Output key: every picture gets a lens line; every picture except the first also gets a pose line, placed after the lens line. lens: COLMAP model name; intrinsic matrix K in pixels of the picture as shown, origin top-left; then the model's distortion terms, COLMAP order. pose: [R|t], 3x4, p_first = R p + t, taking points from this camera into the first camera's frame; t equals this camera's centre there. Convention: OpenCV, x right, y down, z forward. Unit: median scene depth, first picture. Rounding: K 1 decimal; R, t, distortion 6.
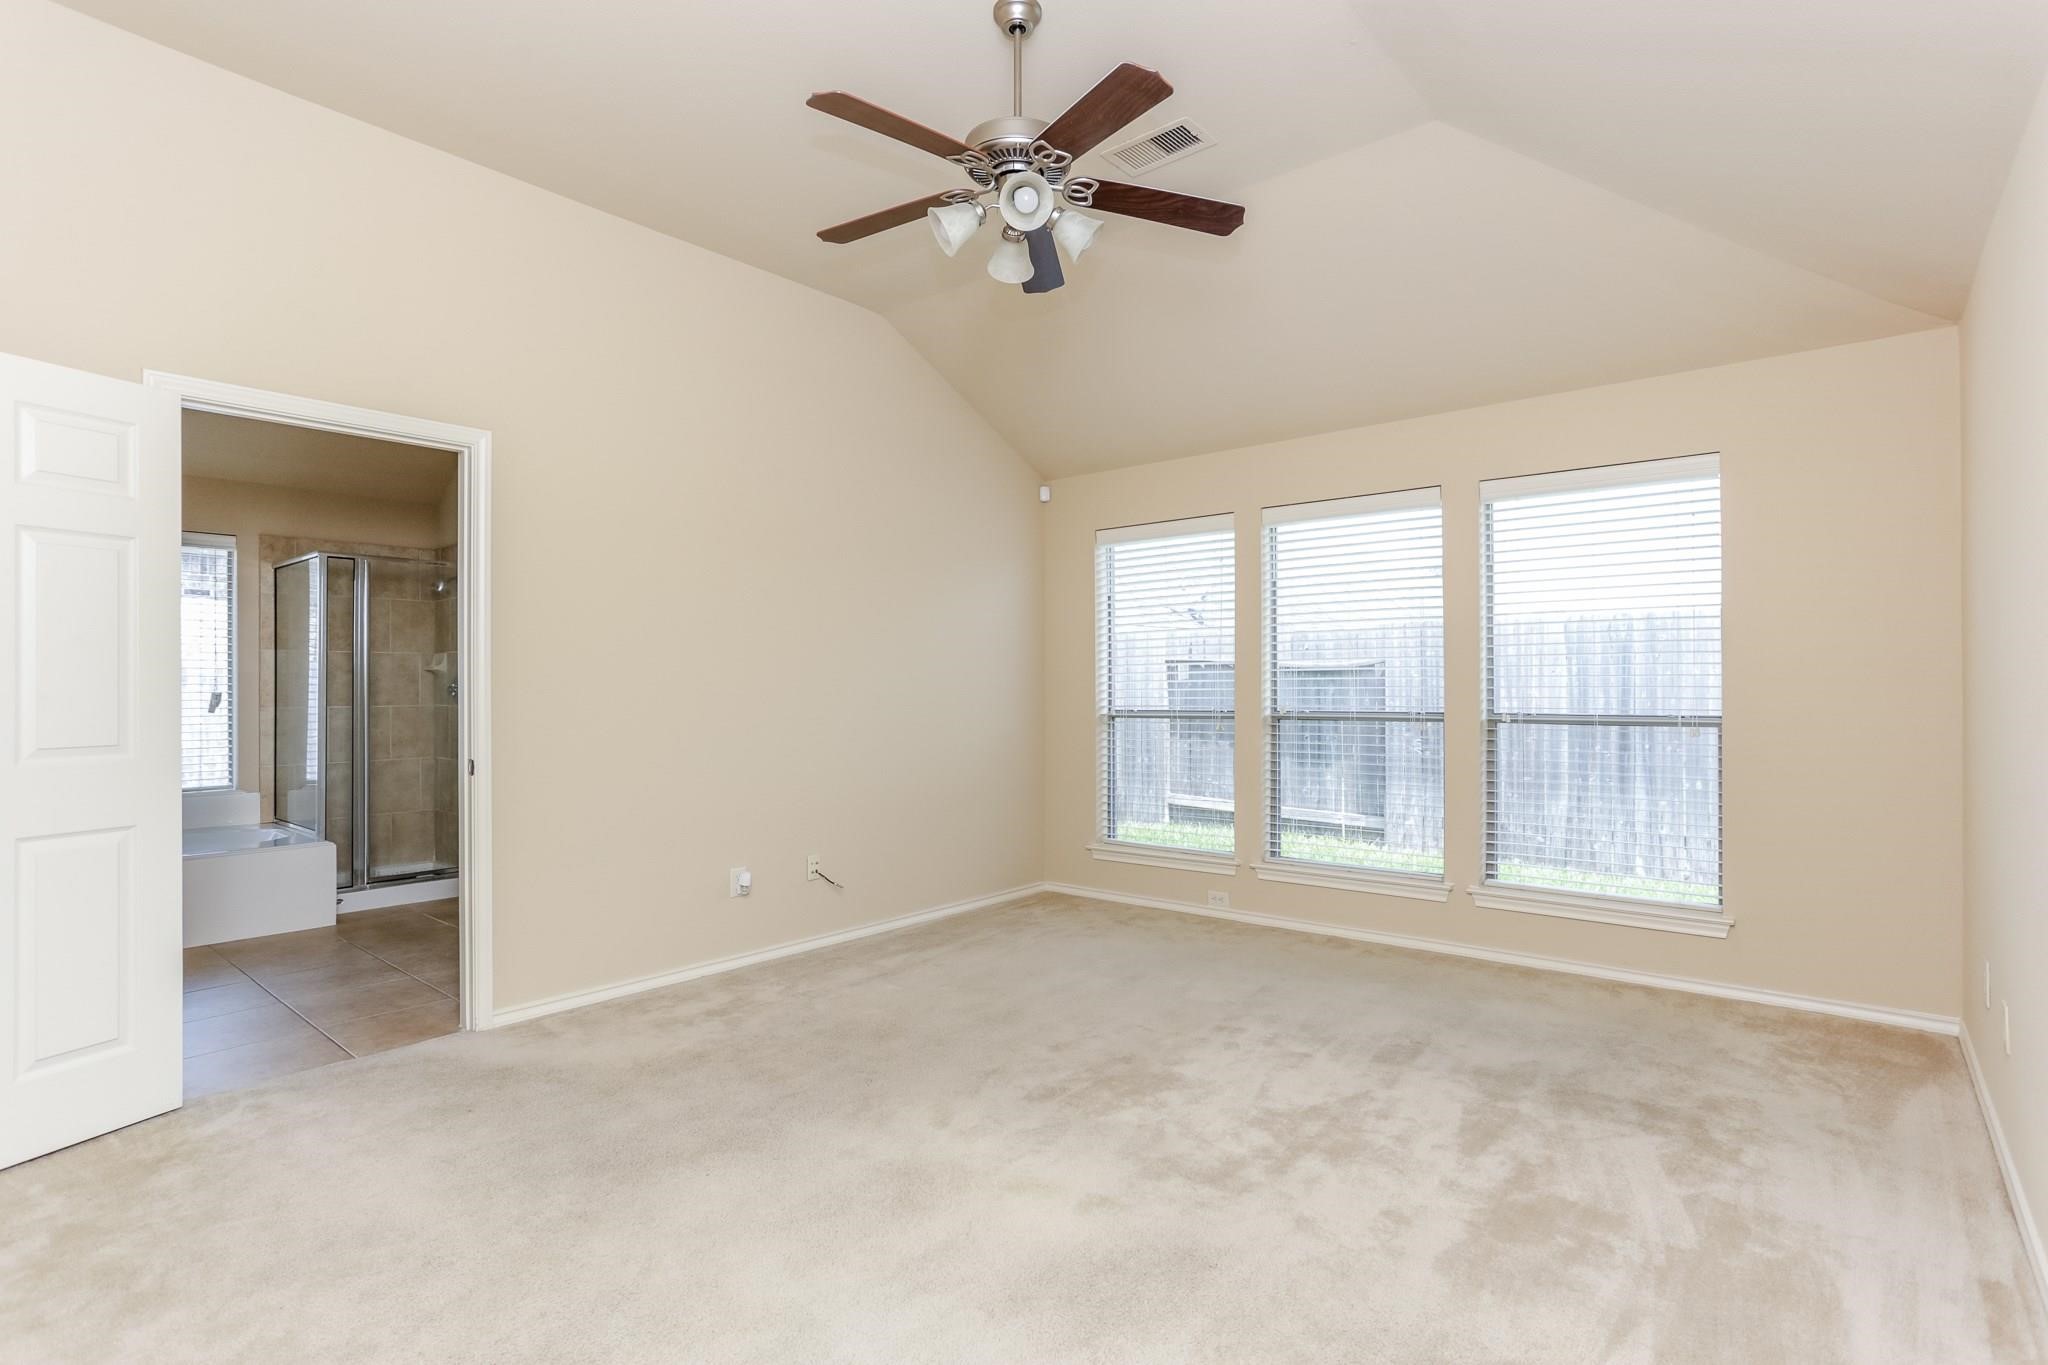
lens RADIAL K [[996.7, 0, 1033.4], [0, 996.7, 677.4], [0, 0, 1]] dist [-0.035105, 0.019011]
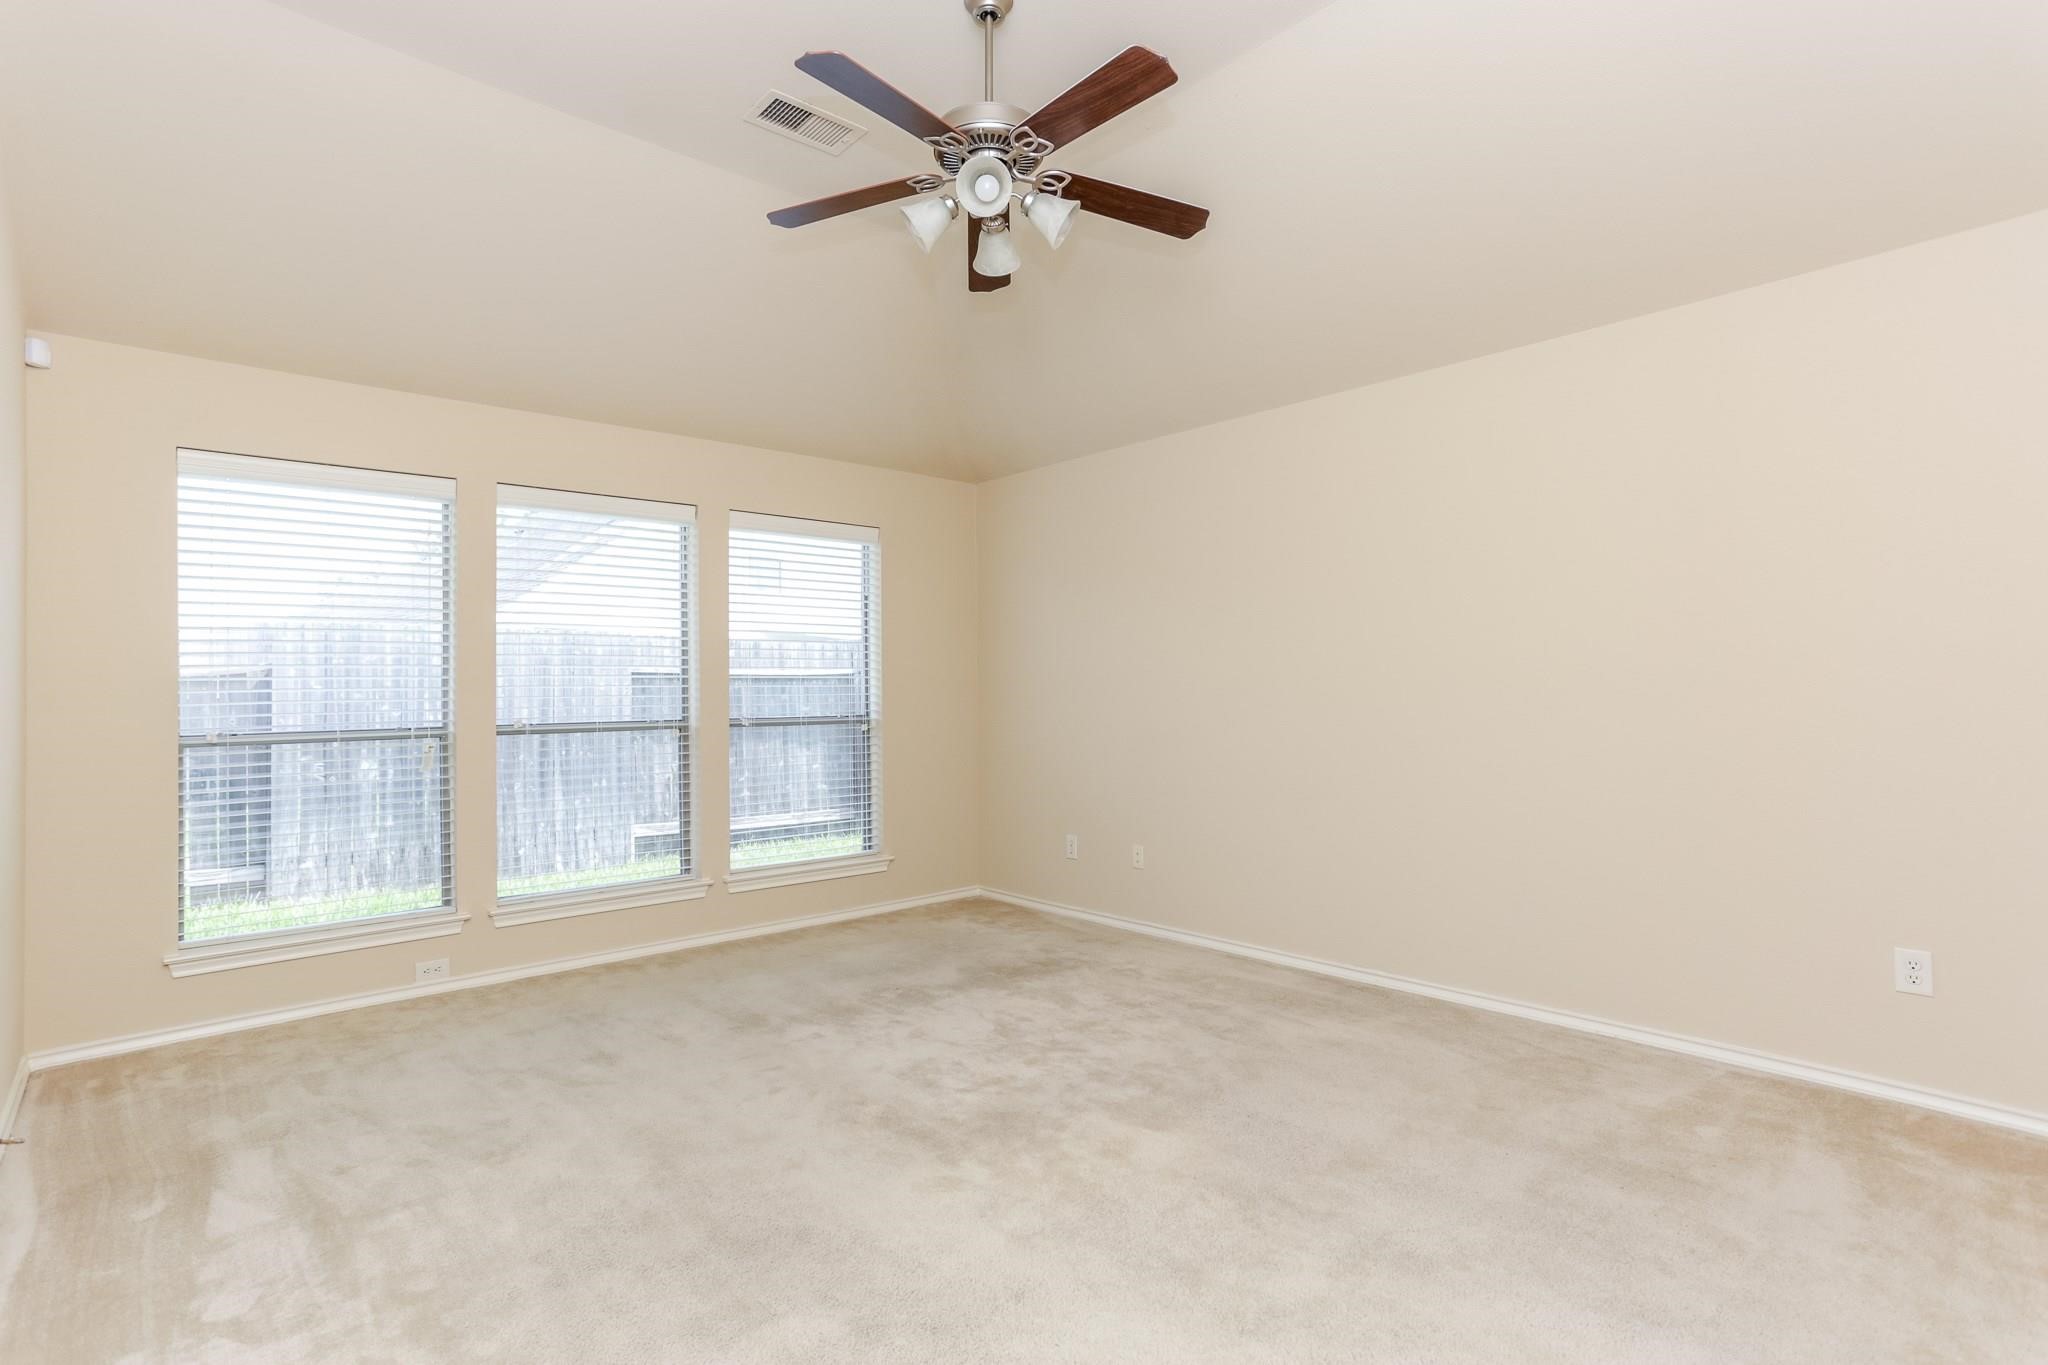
lens RADIAL K [[996.7, 0, 1025.9], [0, 996.7, 679.1], [0, 0, 1]] dist [-0.035105, 0.019011]
pose [[0.166160, 0.008684, 0.986061, -0.370271], [0.007079, 0.999925, -0.009999, 0.004322], [-0.986073, 0.008642, 0.166086, 0.309131]]
